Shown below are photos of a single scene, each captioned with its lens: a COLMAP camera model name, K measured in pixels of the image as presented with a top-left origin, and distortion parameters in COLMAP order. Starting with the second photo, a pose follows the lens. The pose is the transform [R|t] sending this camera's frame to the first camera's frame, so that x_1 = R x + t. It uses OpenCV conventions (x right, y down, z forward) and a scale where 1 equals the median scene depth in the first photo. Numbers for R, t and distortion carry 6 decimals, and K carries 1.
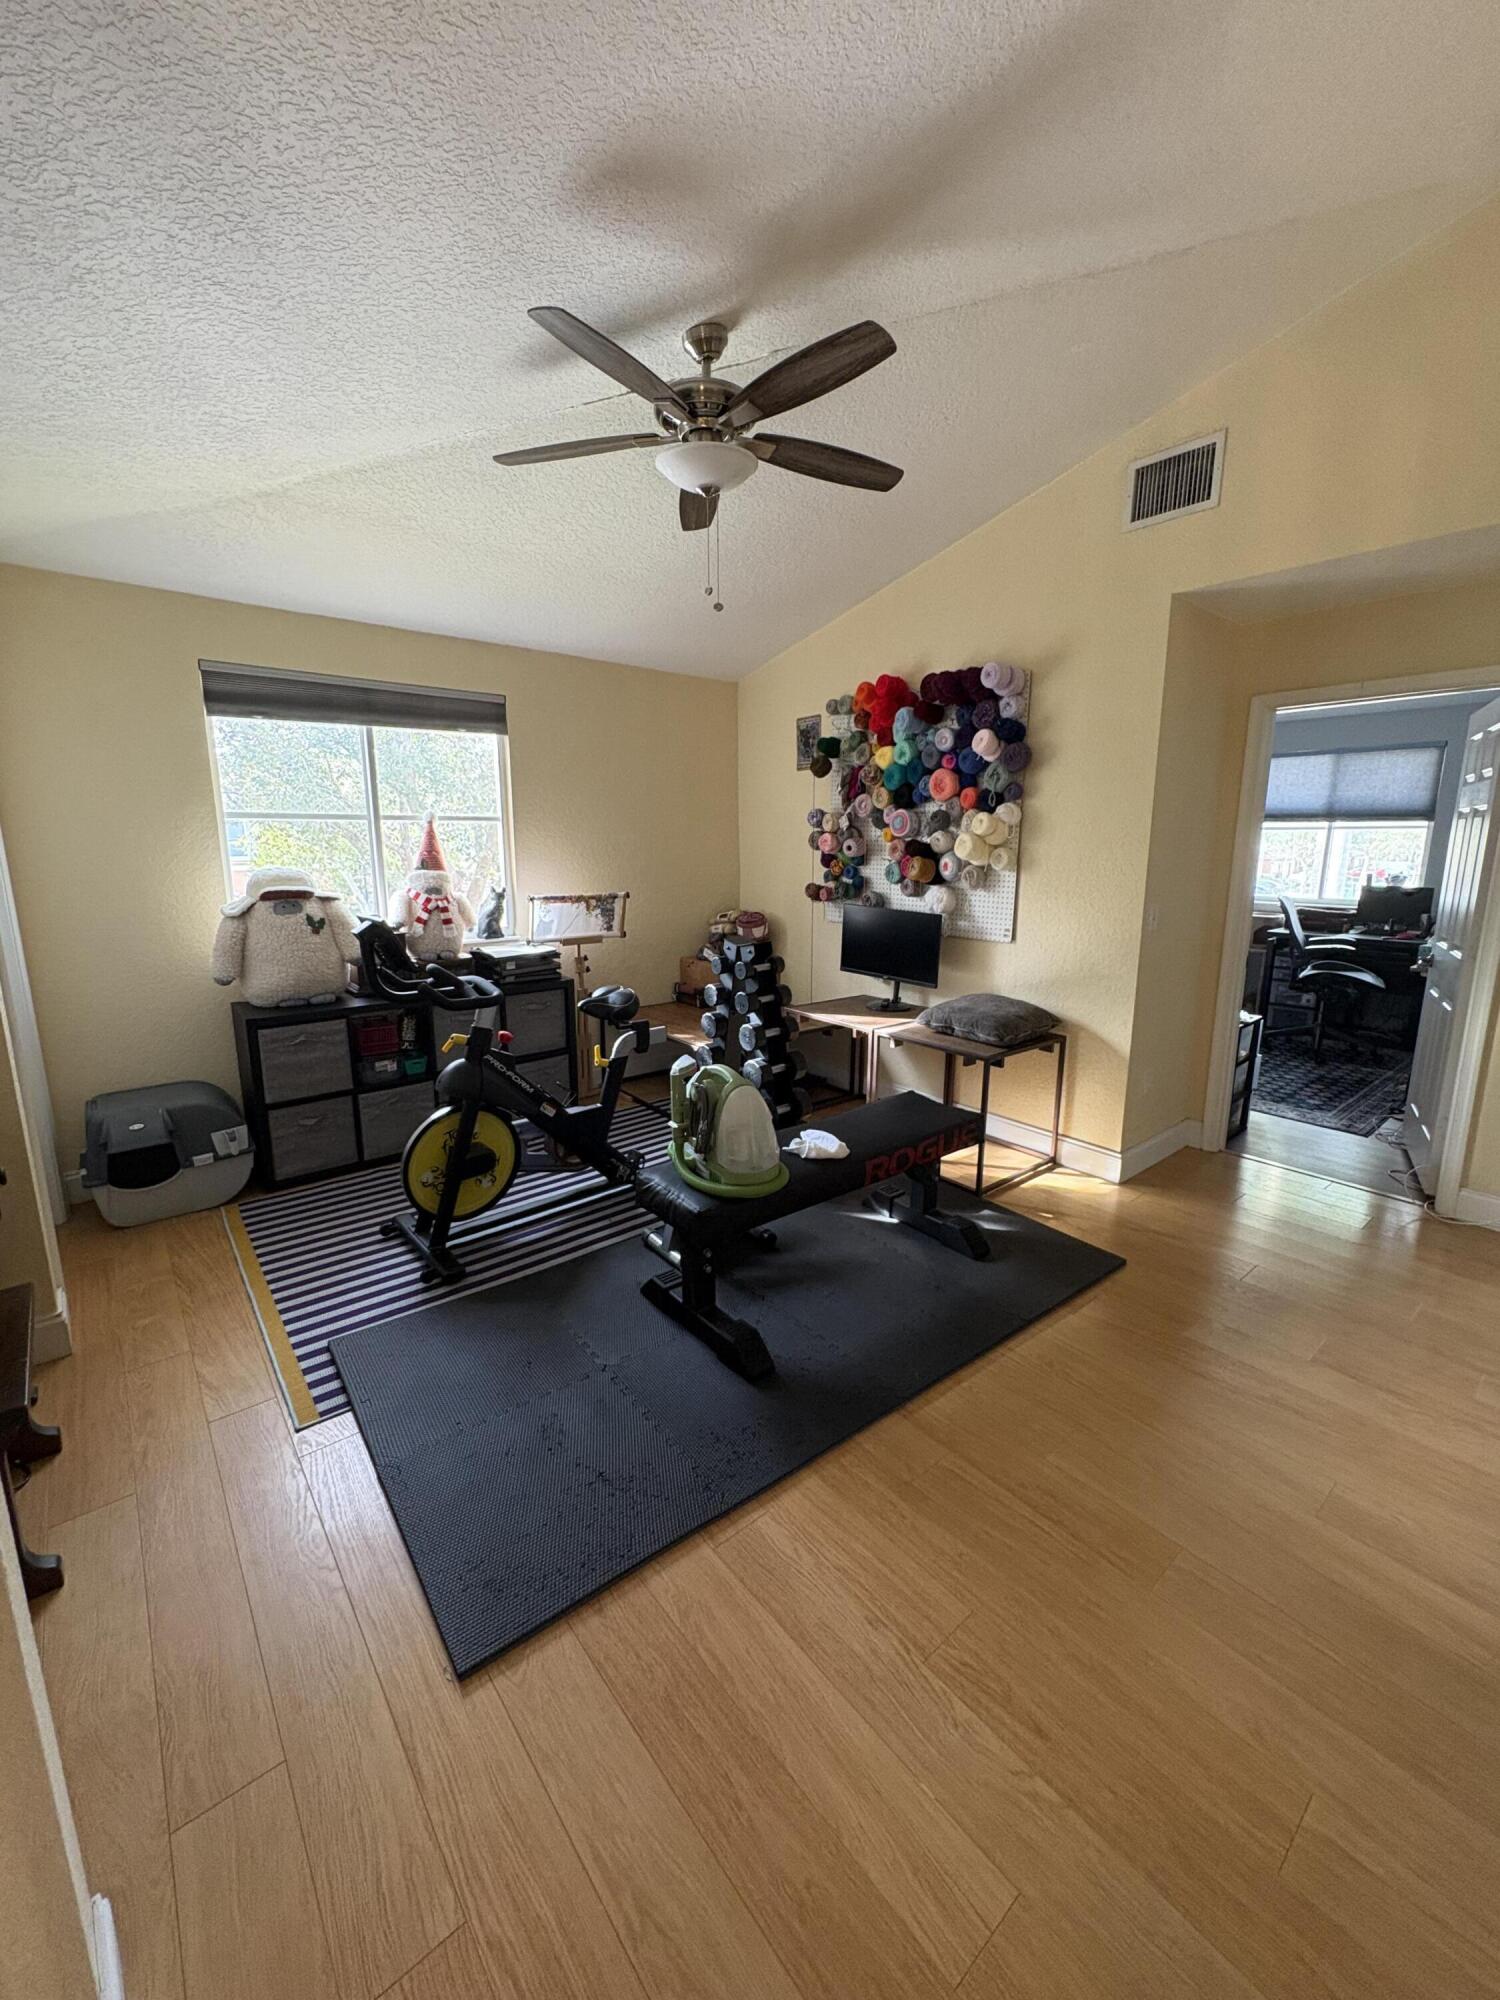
lens RADIAL K [[803.6, 0, 755.6], [0, 803.6, 995.4], [0, 0, 1]] dist [-0.000695, 0.000161]
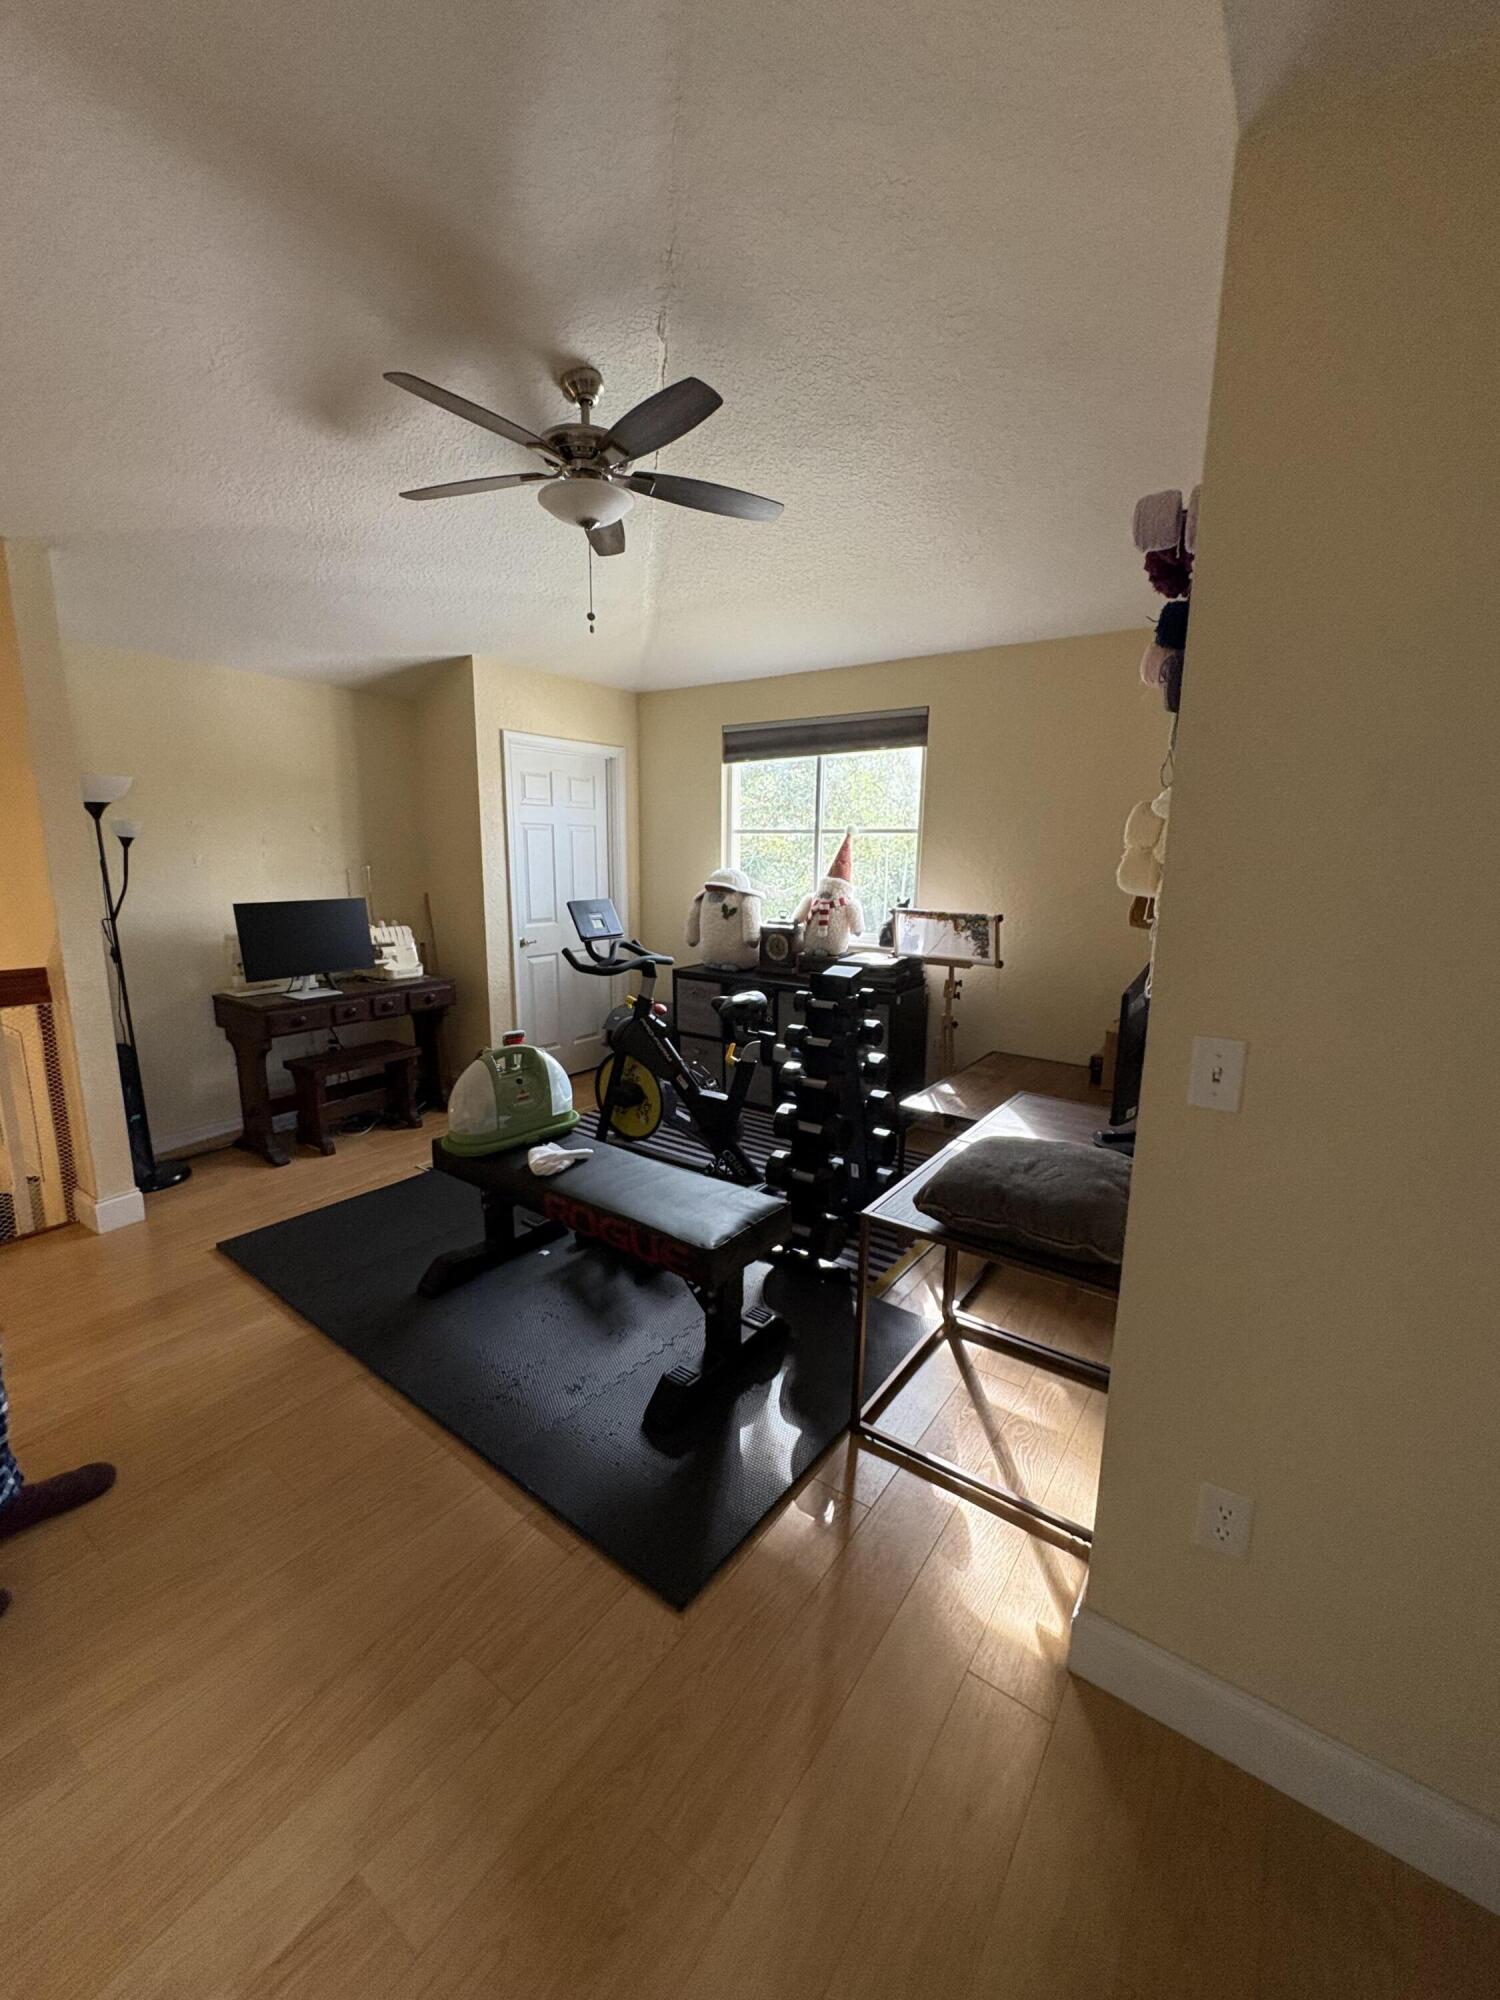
lens RADIAL K [[803.6, 0, 753.1], [0, 803.6, 998.1], [0, 0, 1]] dist [-0.000695, 0.000161]
pose [[0.246114, 0.183186, -0.951772, 0.679270], [-0.197328, 0.970881, 0.135838, -0.122152], [0.948941, 0.154379, 0.275096, 0.608199]]
